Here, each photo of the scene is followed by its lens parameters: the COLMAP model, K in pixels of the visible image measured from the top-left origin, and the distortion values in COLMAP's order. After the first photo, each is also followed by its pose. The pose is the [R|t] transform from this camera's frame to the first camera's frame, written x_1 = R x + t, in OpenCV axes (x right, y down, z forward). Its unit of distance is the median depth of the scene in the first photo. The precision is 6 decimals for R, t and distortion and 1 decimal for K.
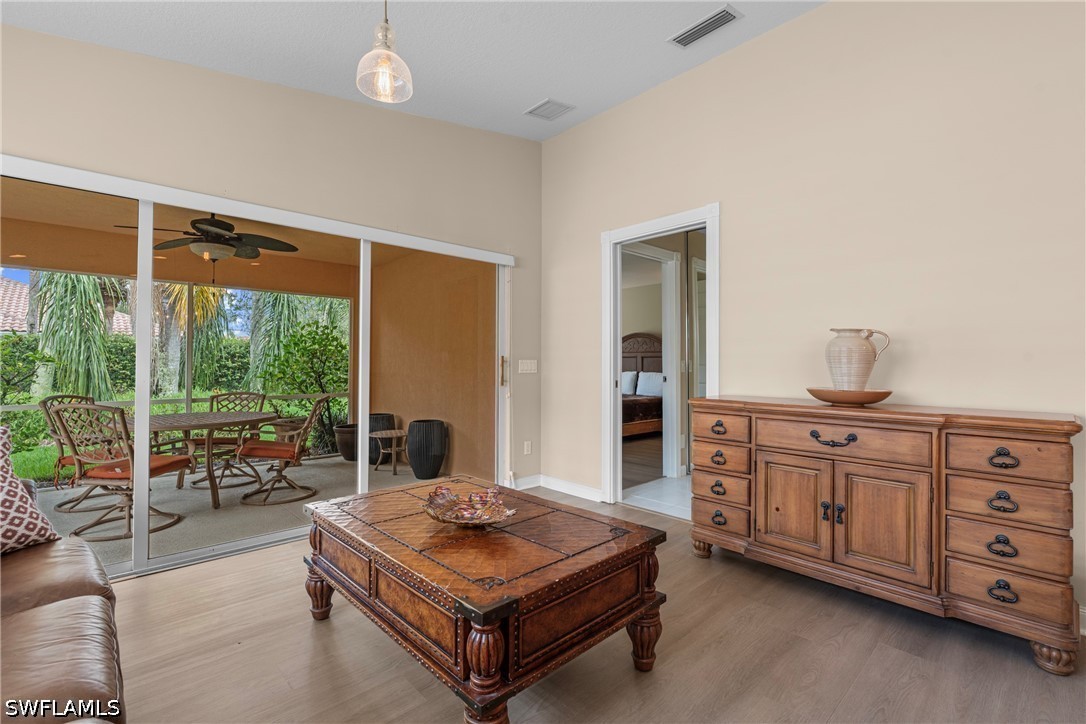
lens RADIAL K [[479.3, 0, 543.6], [0, 479.3, 357.7], [0, 0, 1]] dist [-0.006117, 0.000649]
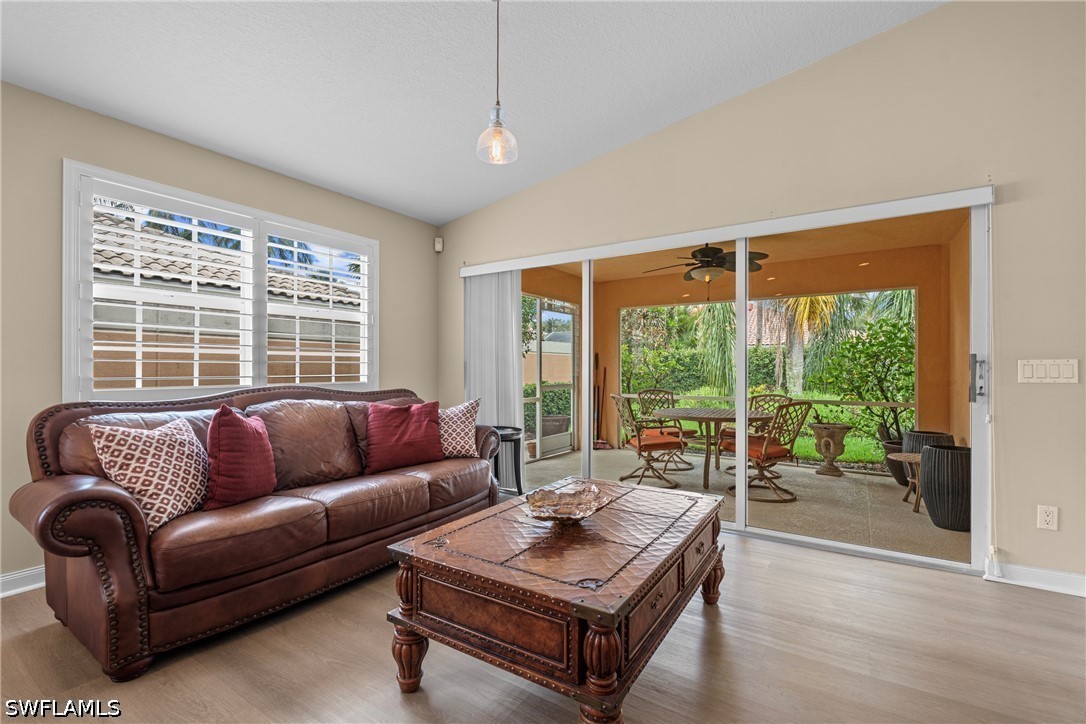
lens RADIAL K [[479.3, 0, 540.9], [0, 479.3, 369.0], [0, 0, 1]] dist [-0.006117, 0.000649]
pose [[0.232994, -0.000679, -0.972478, 0.357650], [0.014302, 0.999894, 0.002728, 0.005402], [0.972373, -0.014544, 0.232979, 0.291649]]
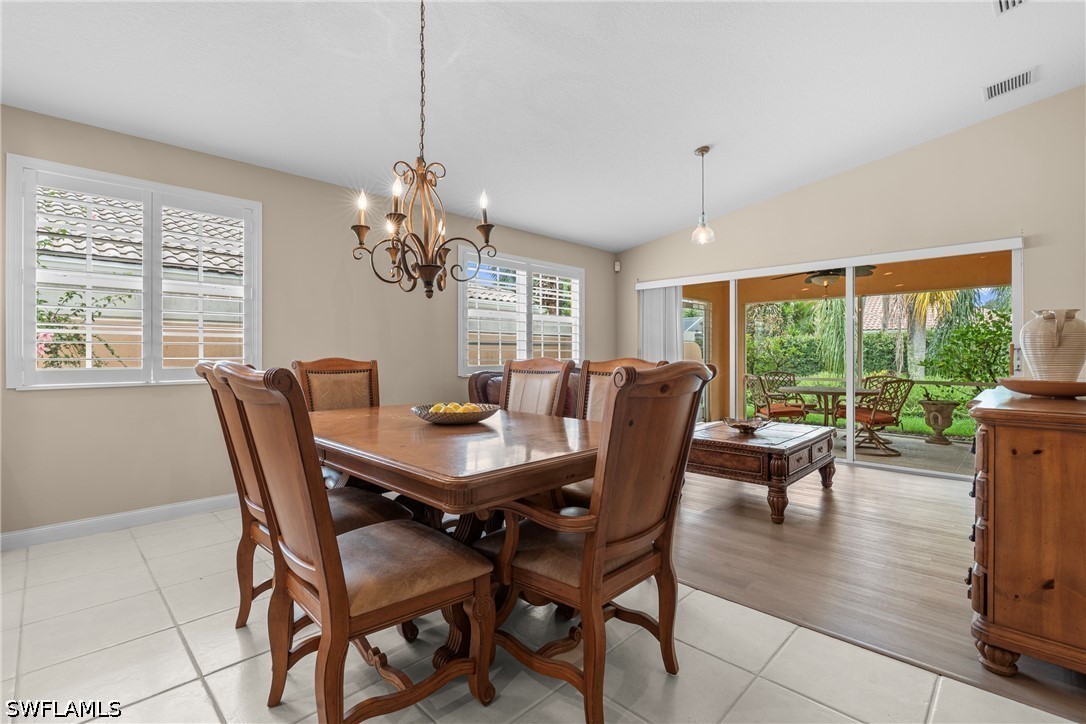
lens RADIAL K [[489.1, 0, 545.2], [0, 489.1, 354.0], [0, 0, 1]] dist [0.002238, -0.000084]
pose [[0.047862, -0.003604, -0.998847, 0.786074], [0.015803, 0.999871, -0.002851, 0.003282], [0.998729, -0.015648, 0.047913, 0.021303]]
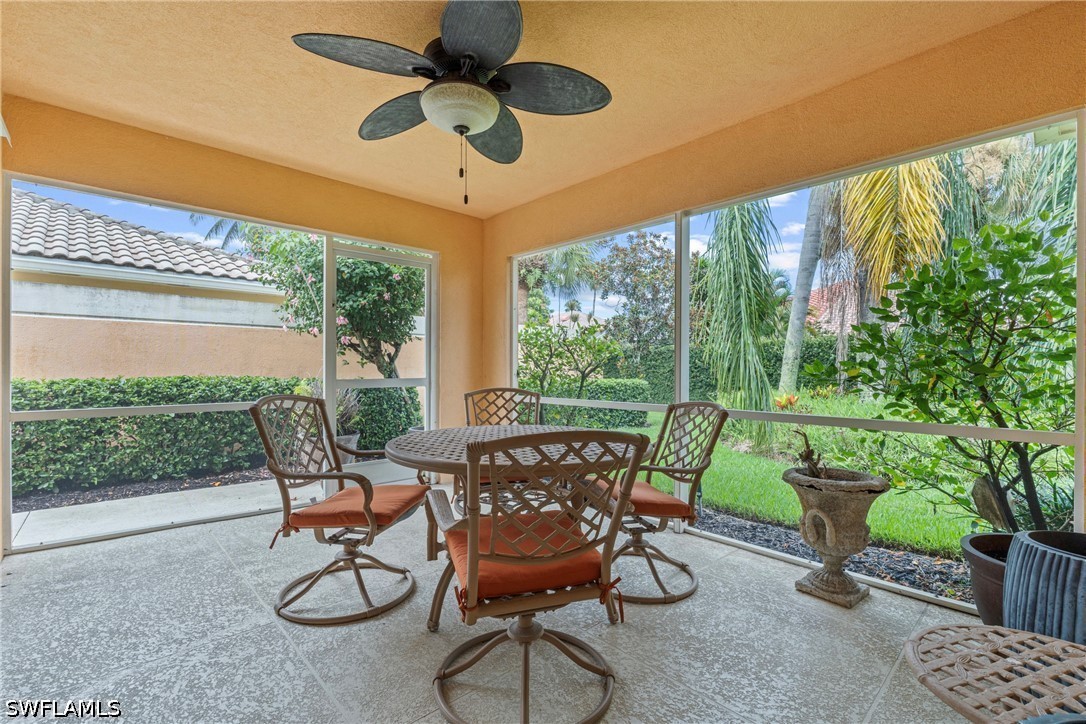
lens RADIAL K [[479.3, 0, 542.4], [0, 479.3, 381.6], [0, 0, 1]] dist [-0.006117, 0.000649]
pose [[0.028098, -0.000269, -0.999605, -0.186266], [-0.000823, 1.000000, -0.000293, 0.065223], [0.999605, 0.000831, 0.028098, 1.004146]]
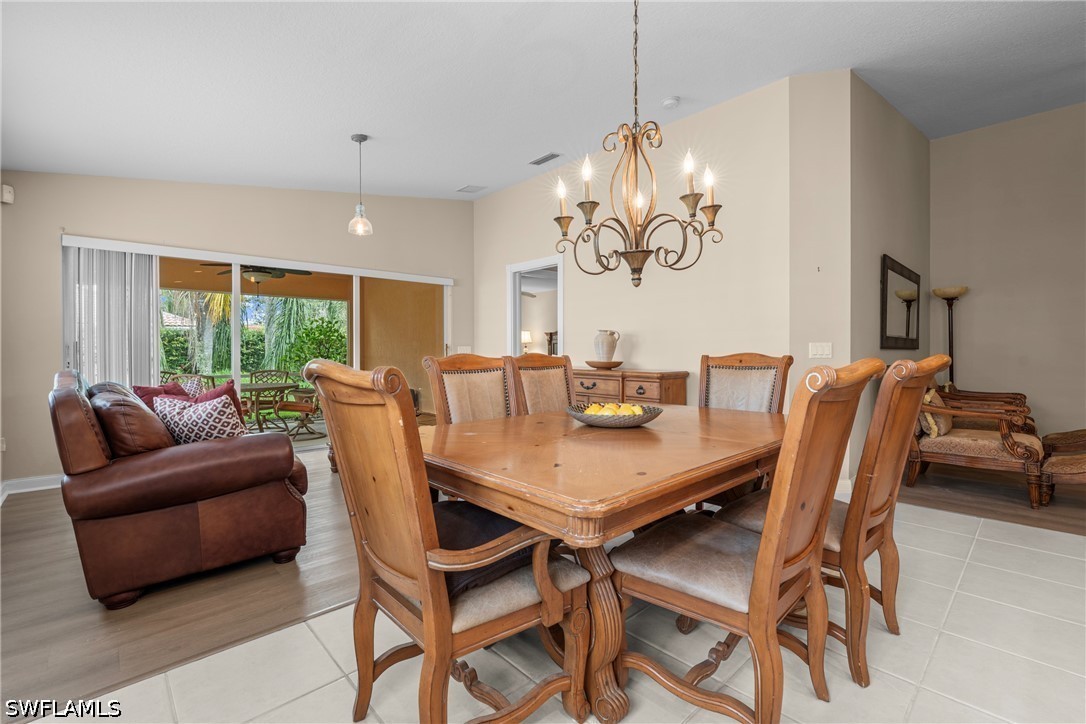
lens RADIAL K [[479.3, 0, 541.0], [0, 479.3, 353.5], [0, 0, 1]] dist [-0.006117, 0.000649]
pose [[0.999984, -0.005579, -0.000742, 0.206117], [0.005594, 0.999729, 0.022604, -0.005570], [0.000616, -0.022607, 0.999744, -0.509373]]
